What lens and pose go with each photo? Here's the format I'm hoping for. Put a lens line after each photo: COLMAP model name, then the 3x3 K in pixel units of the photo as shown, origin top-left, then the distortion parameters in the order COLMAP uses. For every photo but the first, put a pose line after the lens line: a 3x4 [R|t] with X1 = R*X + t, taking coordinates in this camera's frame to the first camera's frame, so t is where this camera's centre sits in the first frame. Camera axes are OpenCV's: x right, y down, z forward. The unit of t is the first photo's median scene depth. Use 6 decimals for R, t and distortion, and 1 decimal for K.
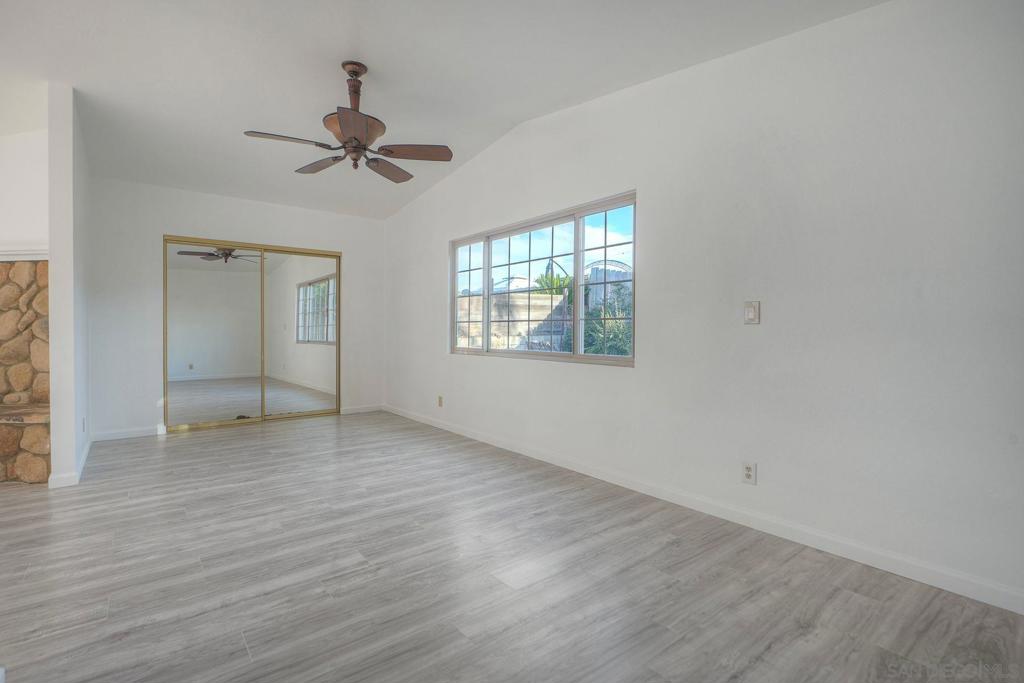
lens RADIAL K [[472.7, 0, 517.0], [0, 472.7, 335.2], [0, 0, 1]] dist [0.000426, 0.000276]
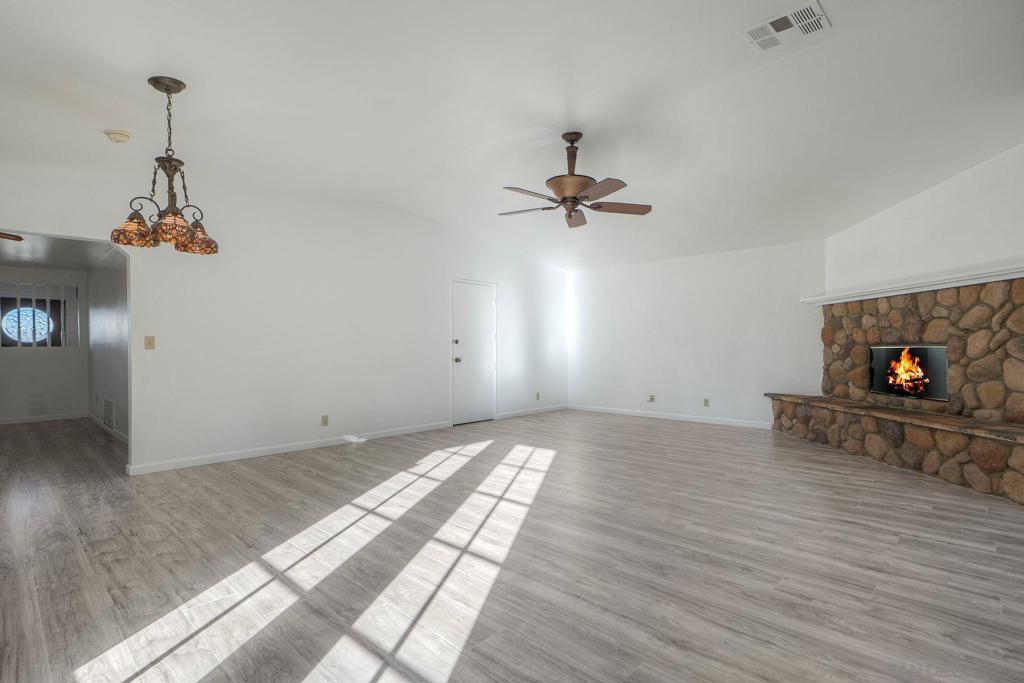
lens RADIAL K [[469.9, 0, 526.7], [0, 469.9, 347.2], [0, 0, 1]] dist [-0.000877, -0.000137]
pose [[0.184952, -0.003550, -0.982741, -0.252117], [-0.005757, 0.999972, -0.004696, -0.004061], [0.982731, 0.006527, 0.184926, -0.198929]]
